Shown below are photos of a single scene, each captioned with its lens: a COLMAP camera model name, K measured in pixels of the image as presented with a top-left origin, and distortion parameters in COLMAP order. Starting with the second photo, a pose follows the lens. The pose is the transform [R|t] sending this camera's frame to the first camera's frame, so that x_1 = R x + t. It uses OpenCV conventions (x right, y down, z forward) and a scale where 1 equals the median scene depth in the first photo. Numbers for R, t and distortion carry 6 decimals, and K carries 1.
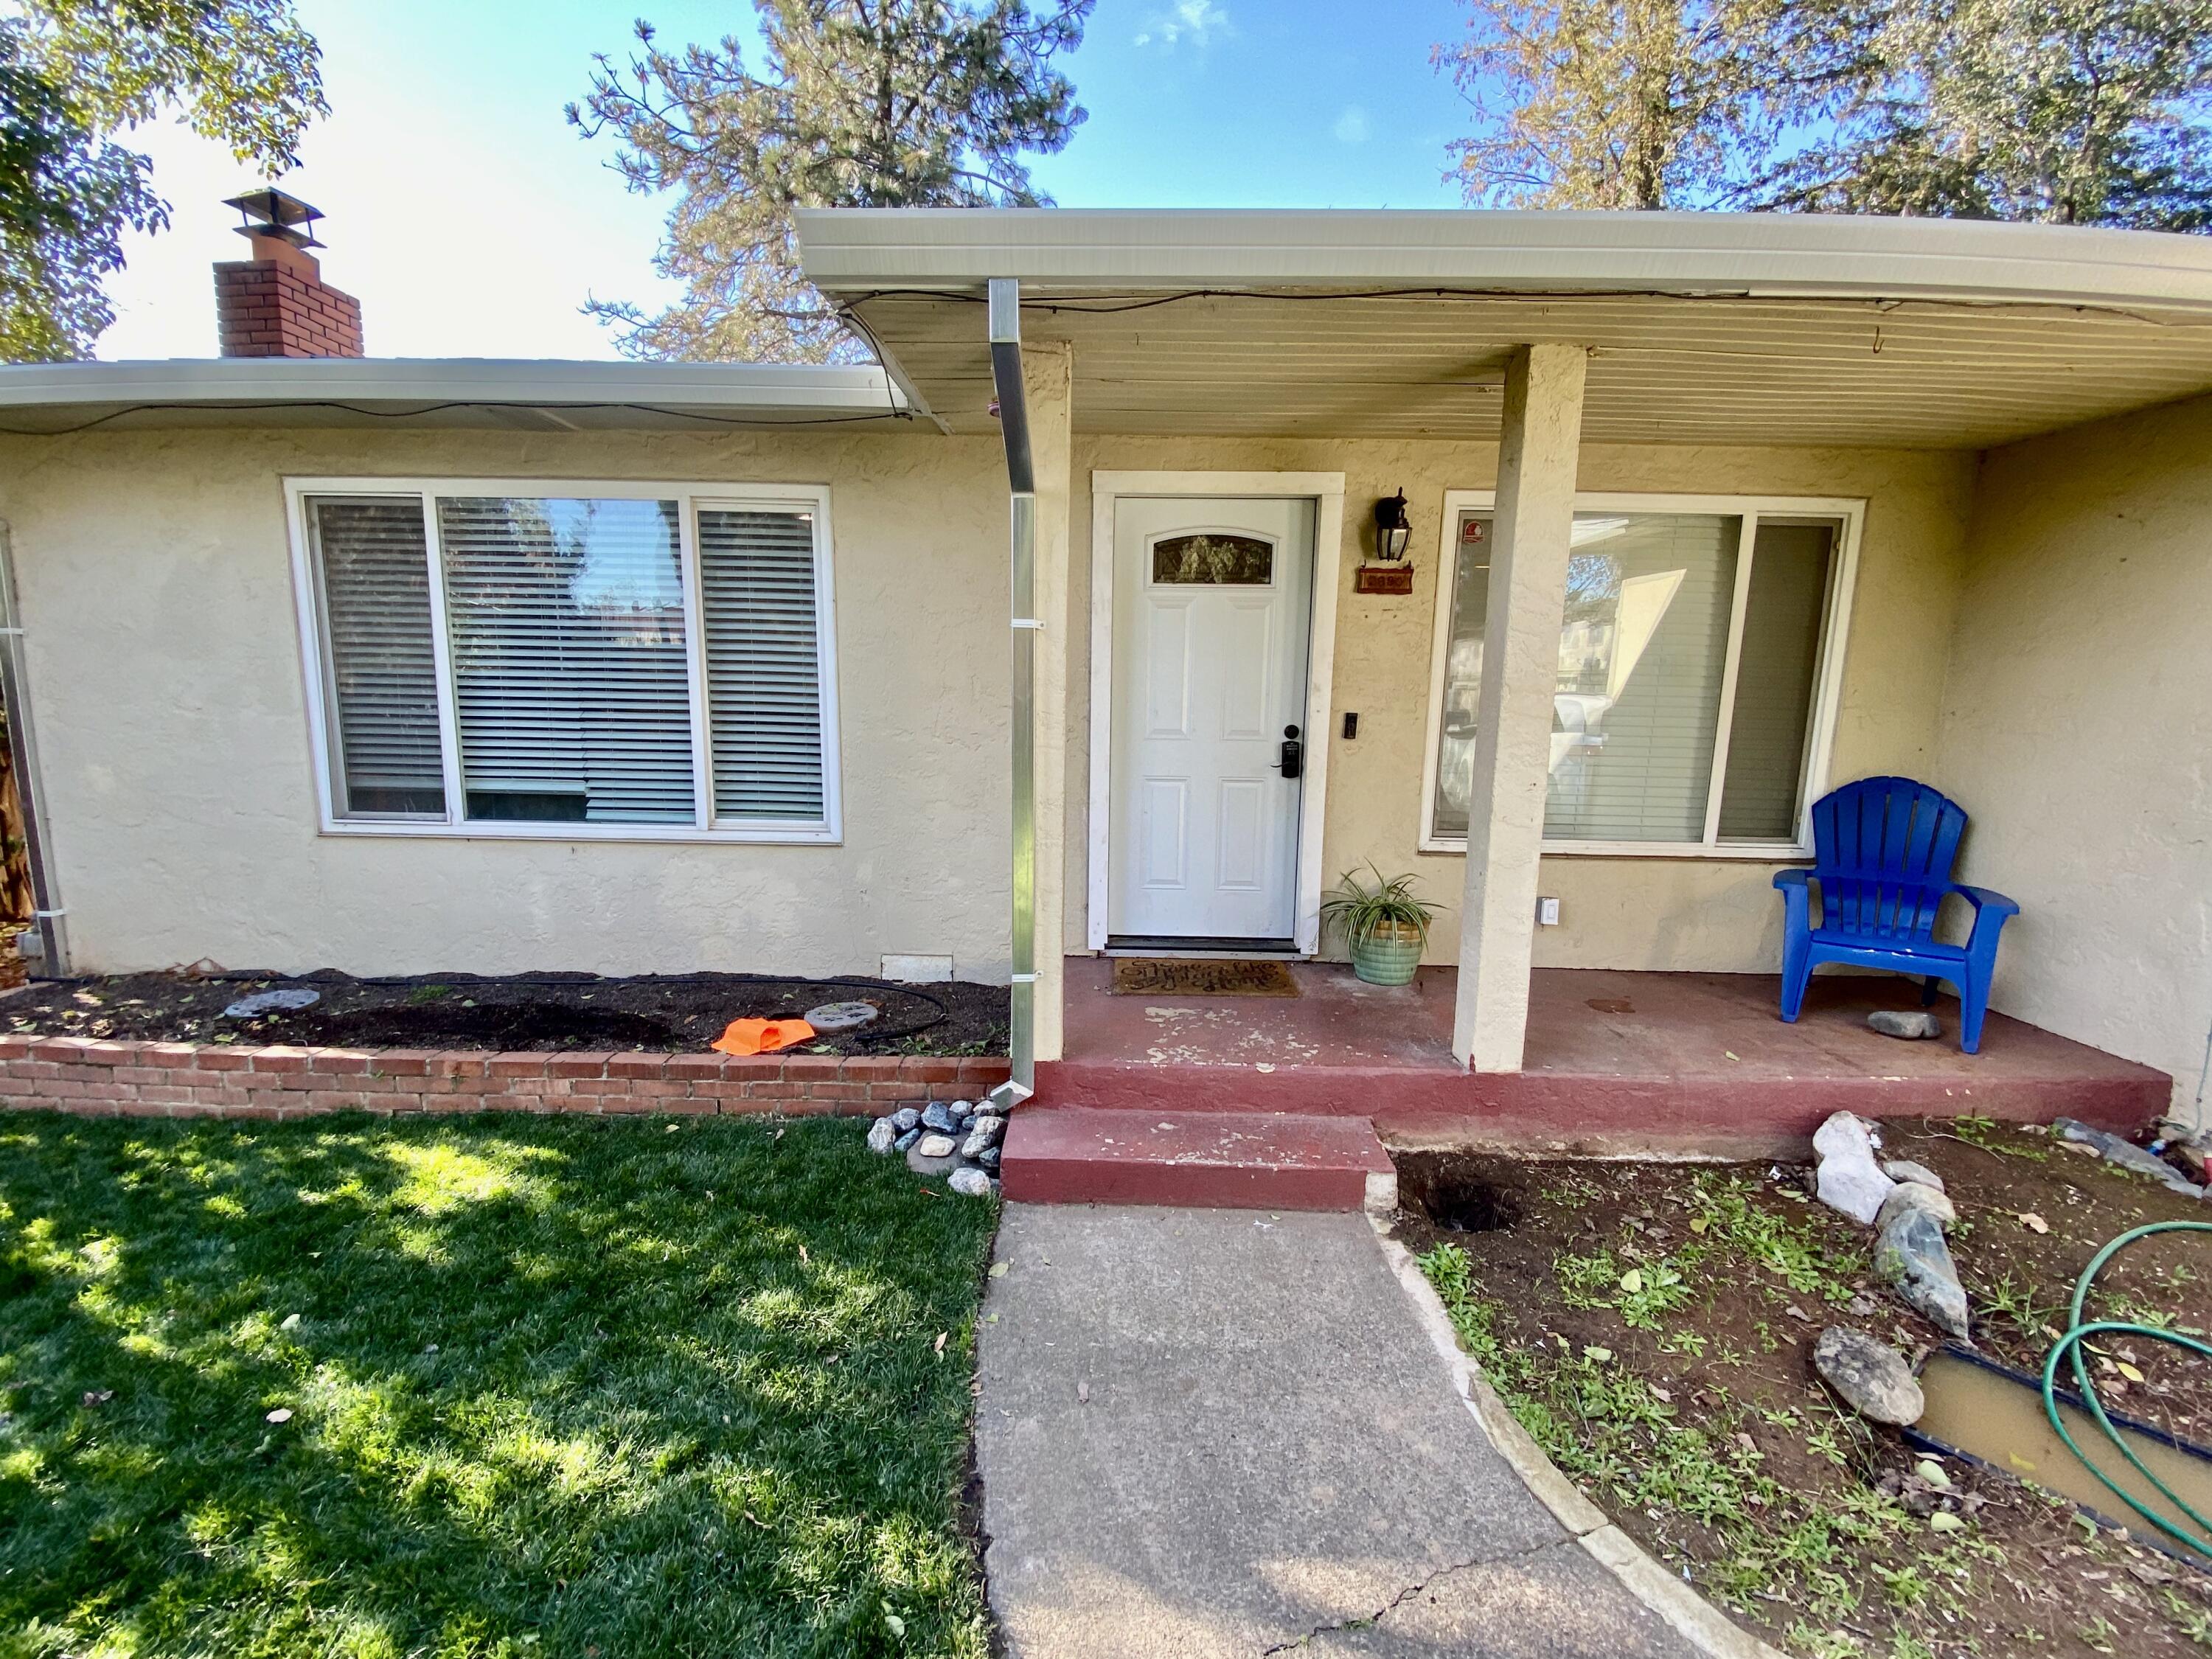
lens RADIAL K [[898.5, 0, 1106.6], [0, 898.5, 842.9], [0, 0, 1]] dist [0.011852, -0.016759]
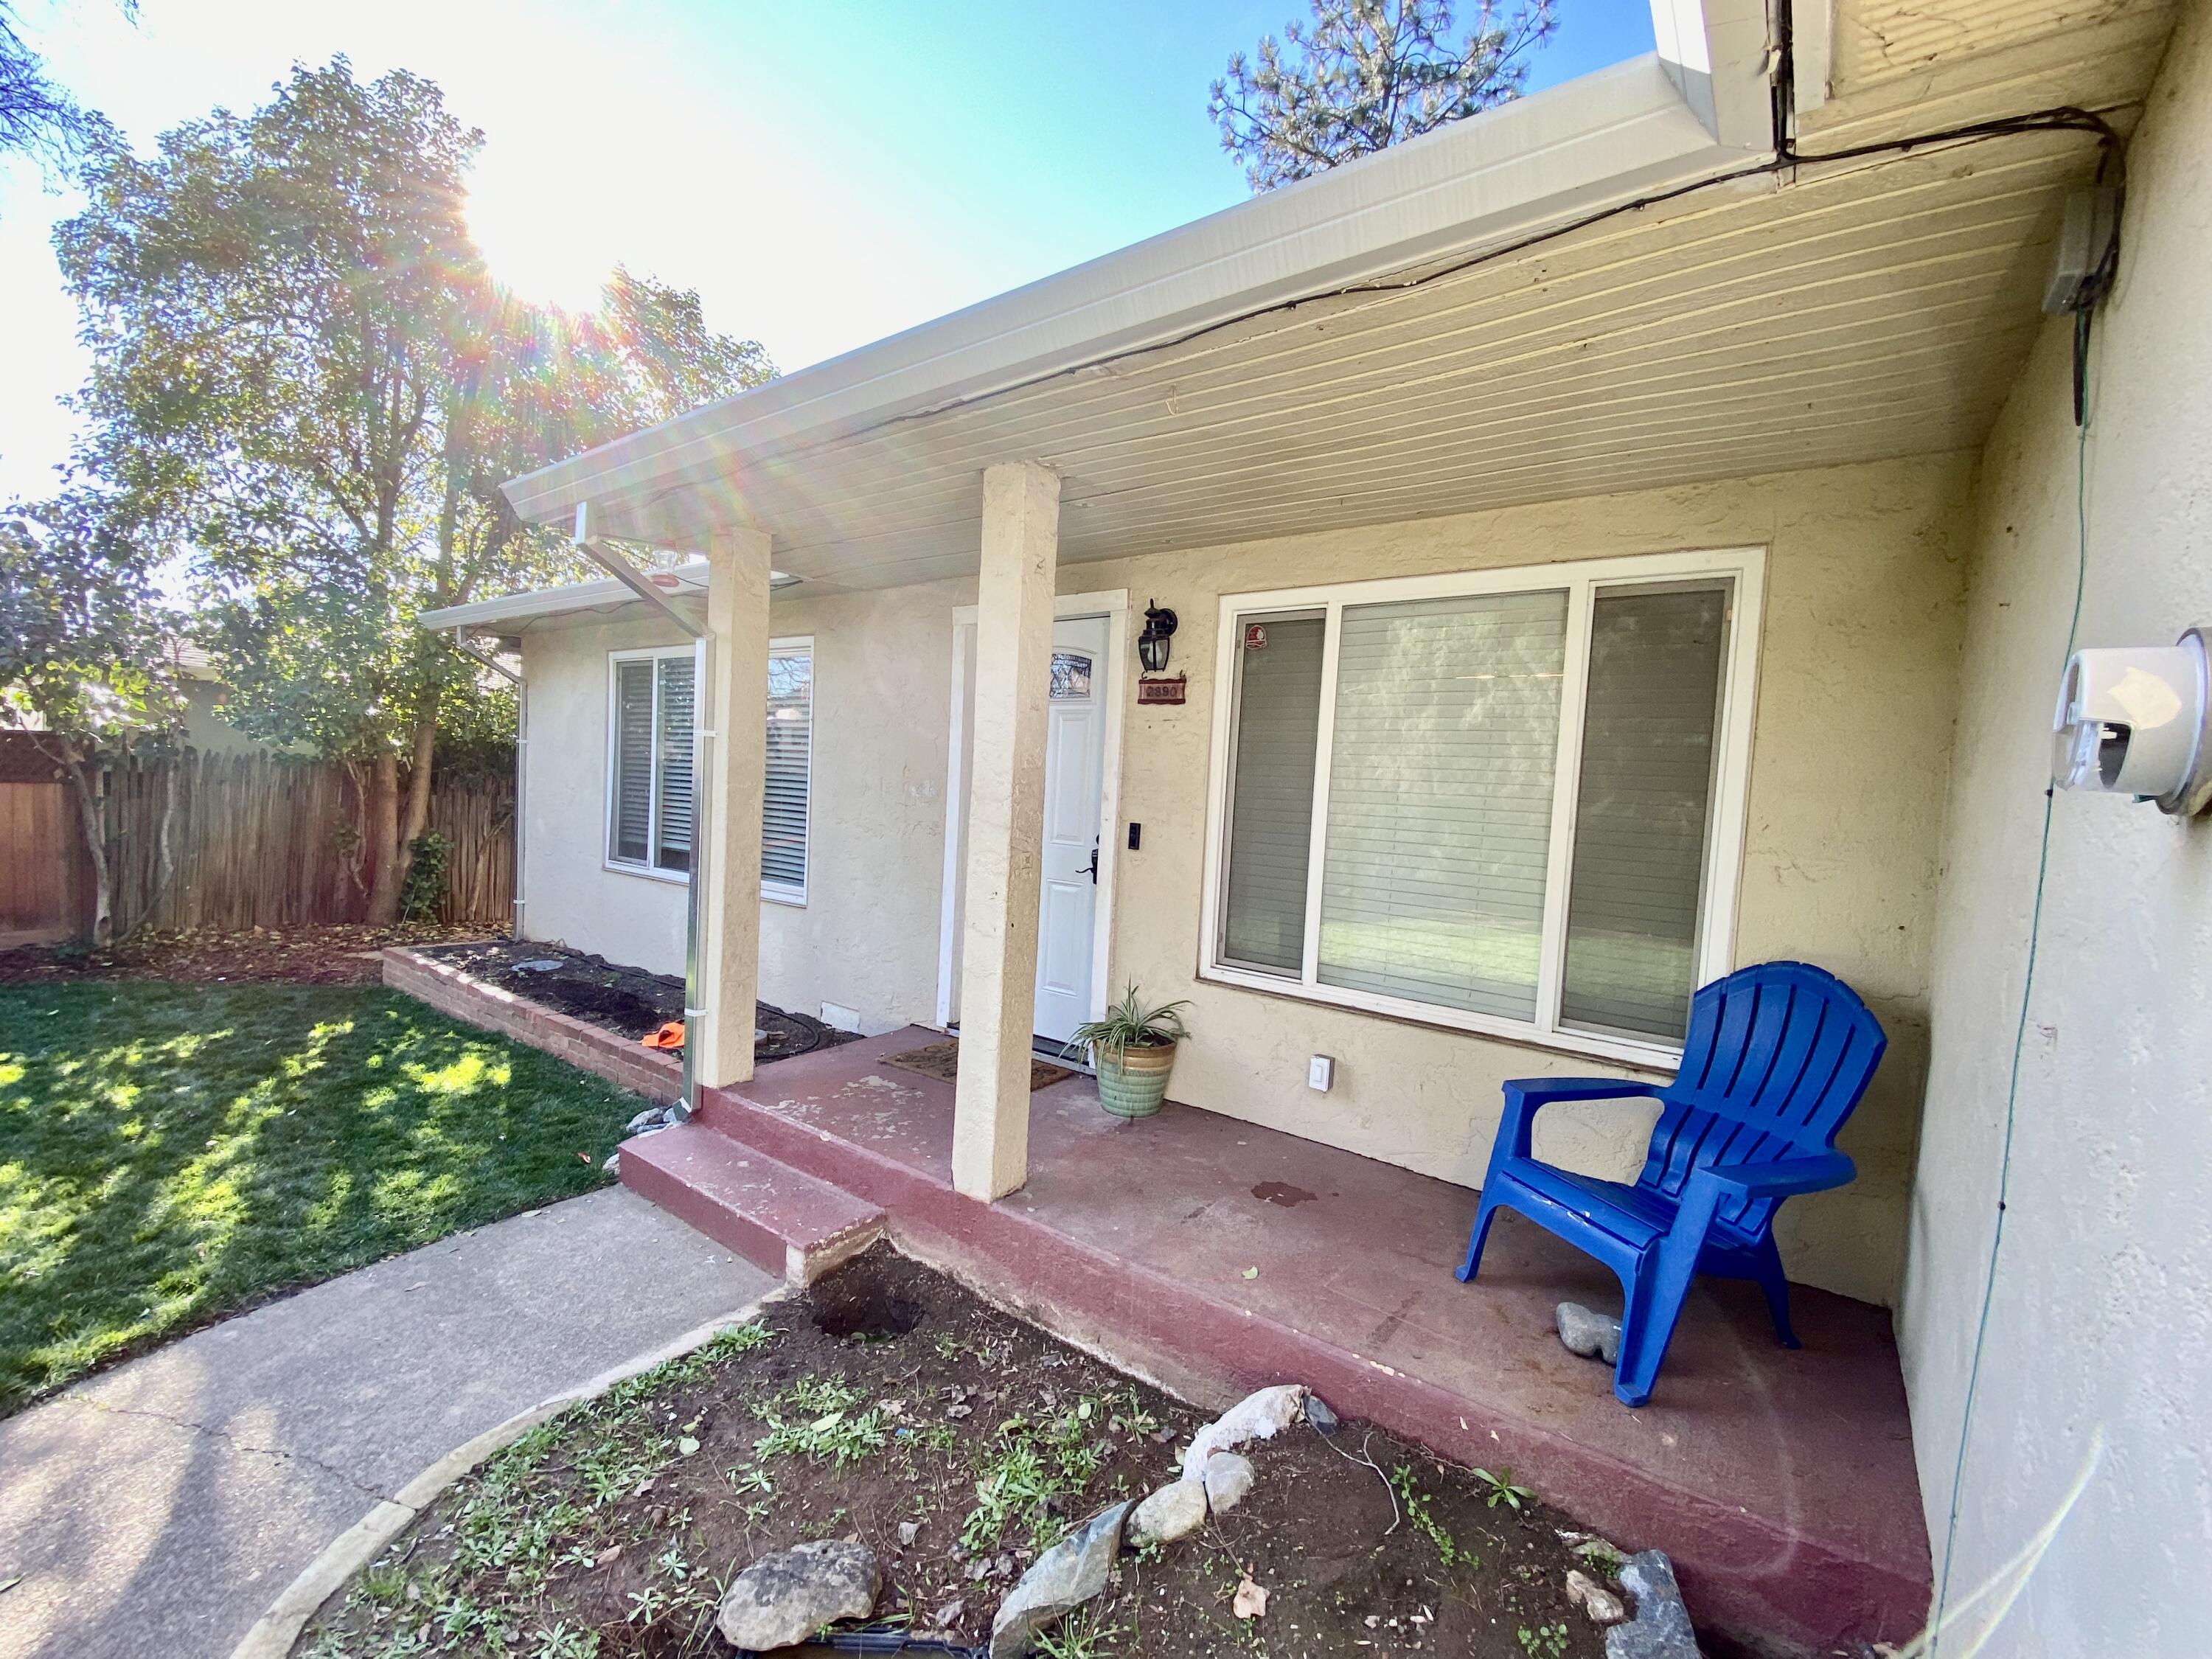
lens RADIAL K [[898.5, 0, 1106.6], [0, 898.5, 842.9], [0, 0, 1]] dist [0.011852, -0.016759]
pose [[0.823096, 0.060085, -0.564715, 0.916440], [-0.130264, 0.987850, -0.084758, -0.042918], [0.552761, 0.143326, 0.820922, 0.217428]]
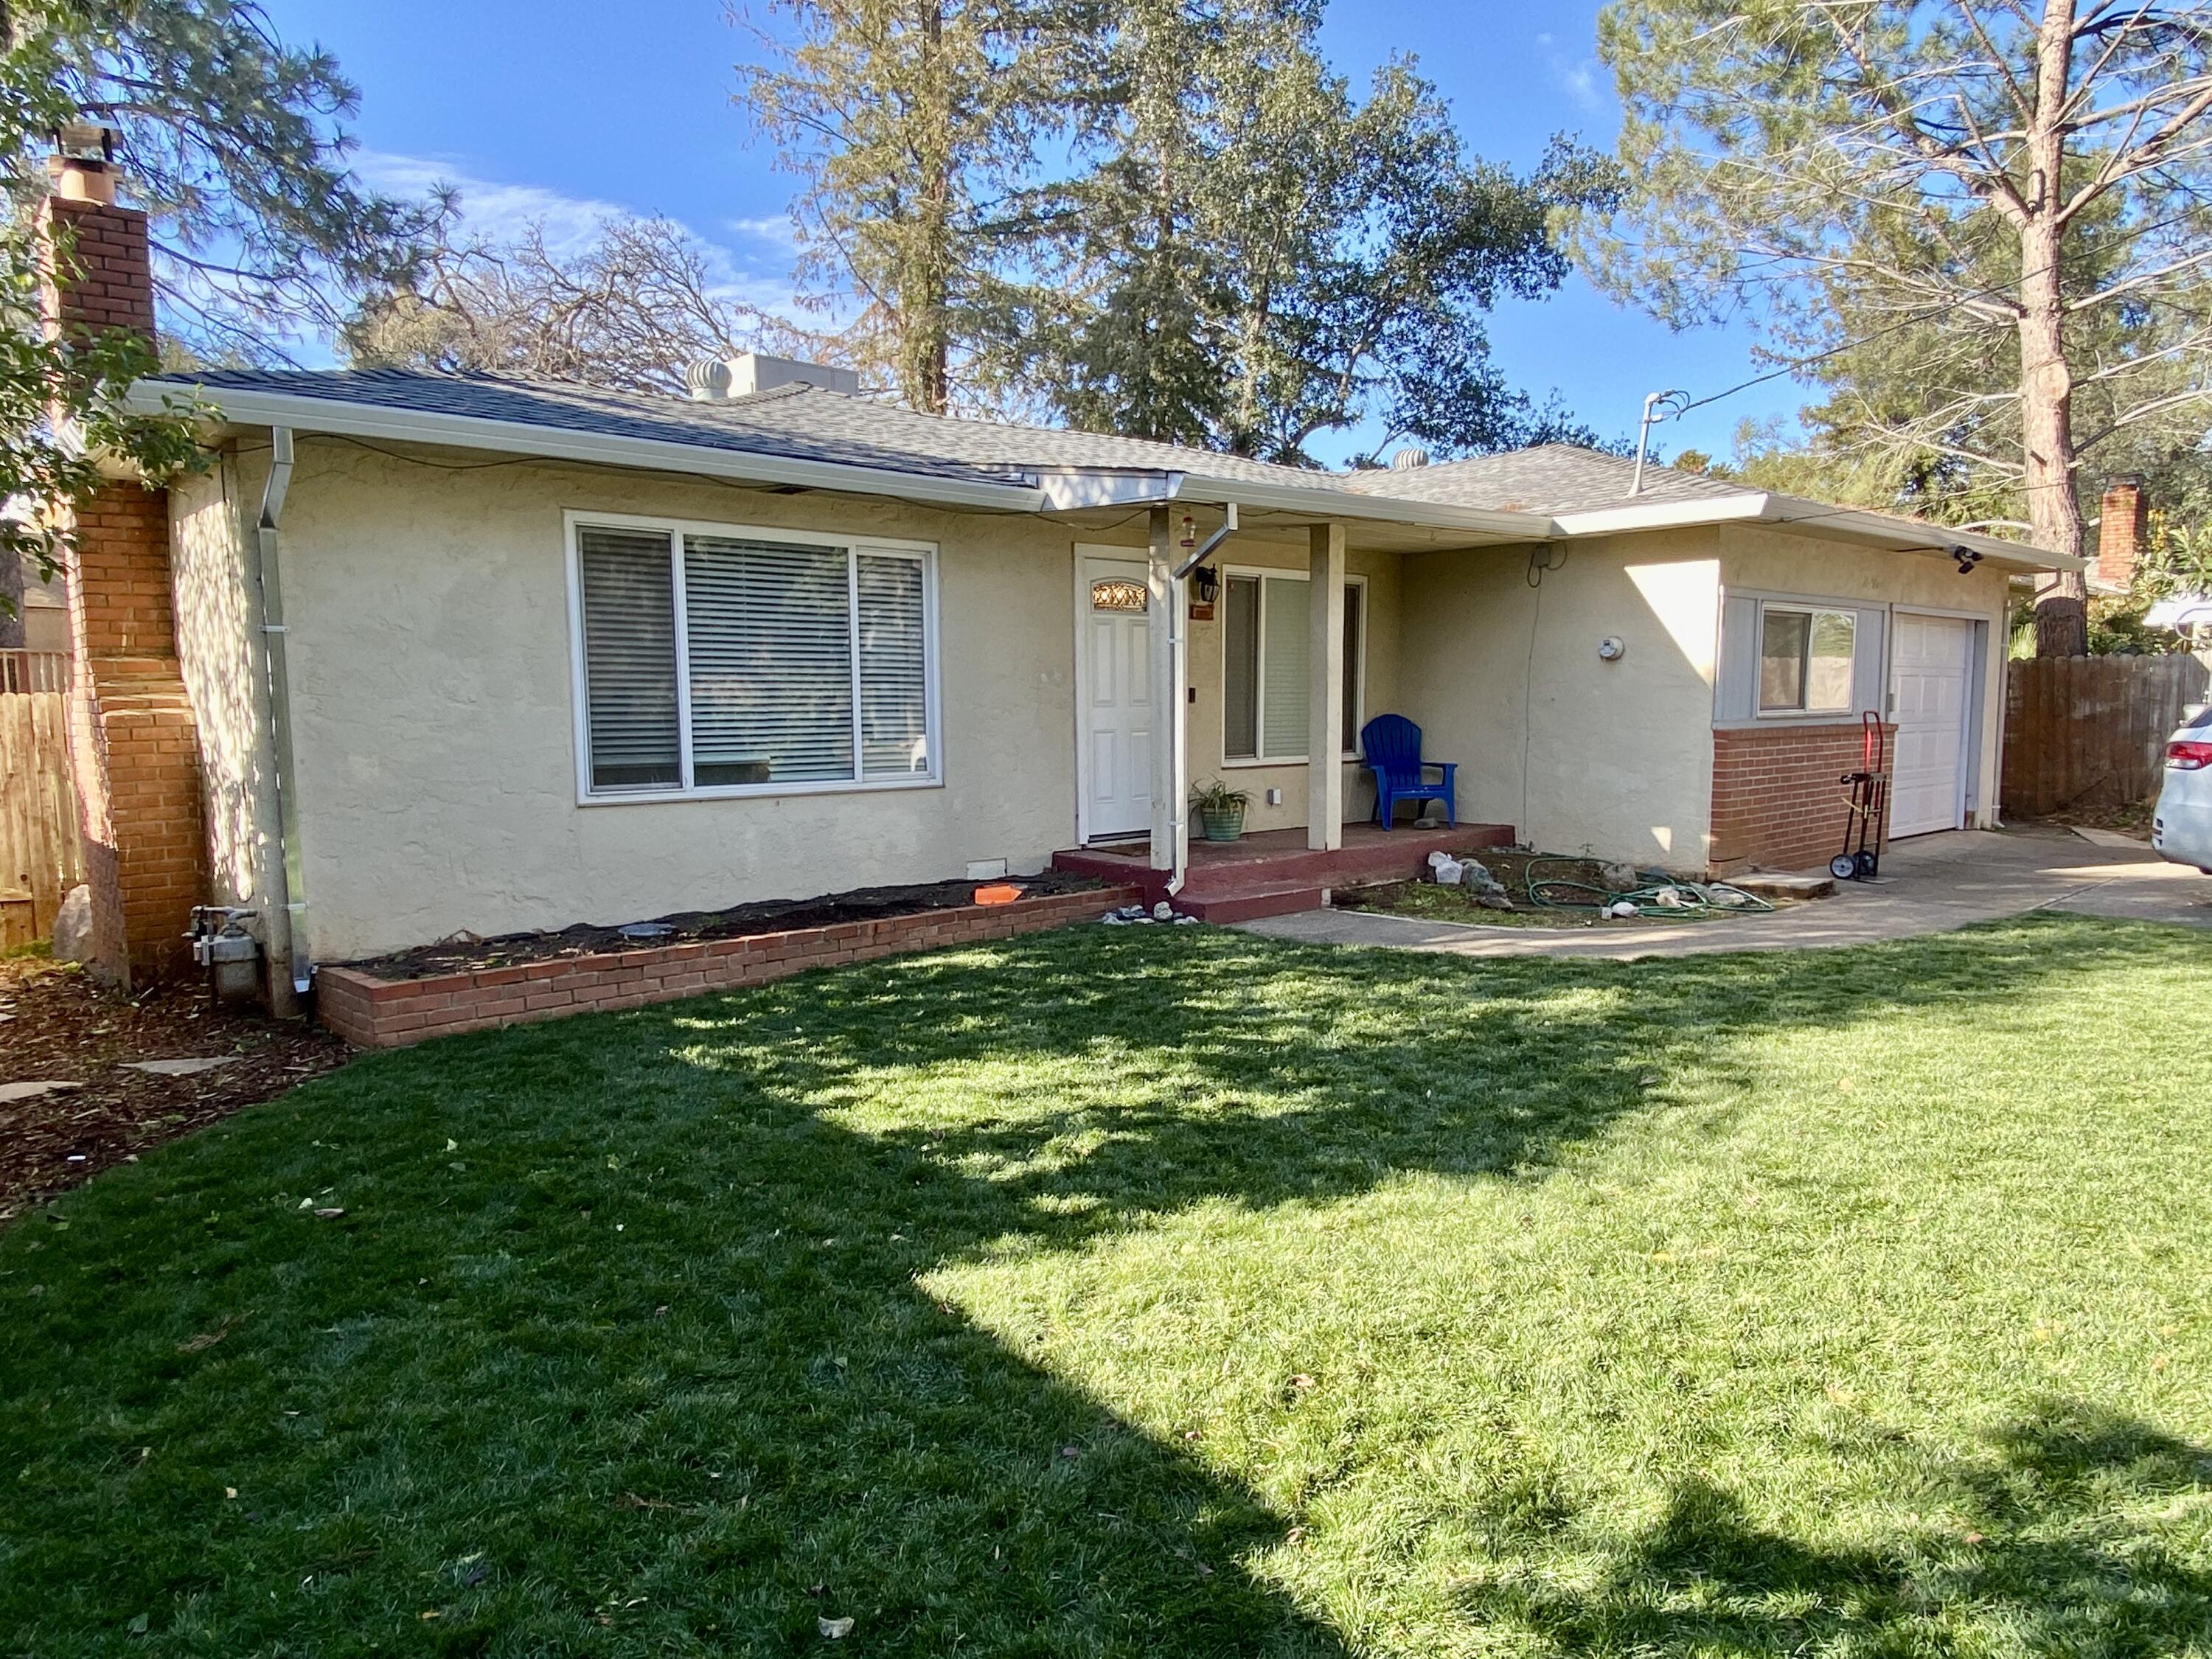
lens RADIAL K [[1404.1, 0, 1110.5], [0, 1404.1, 853.1], [0, 0, 1]] dist [0.114678, -0.166096]
pose [[0.741220, -0.097746, 0.664107, -1.905691], [0.125983, 0.992018, 0.005397, 0.153715], [-0.659334, 0.079666, 0.747618, -1.009968]]
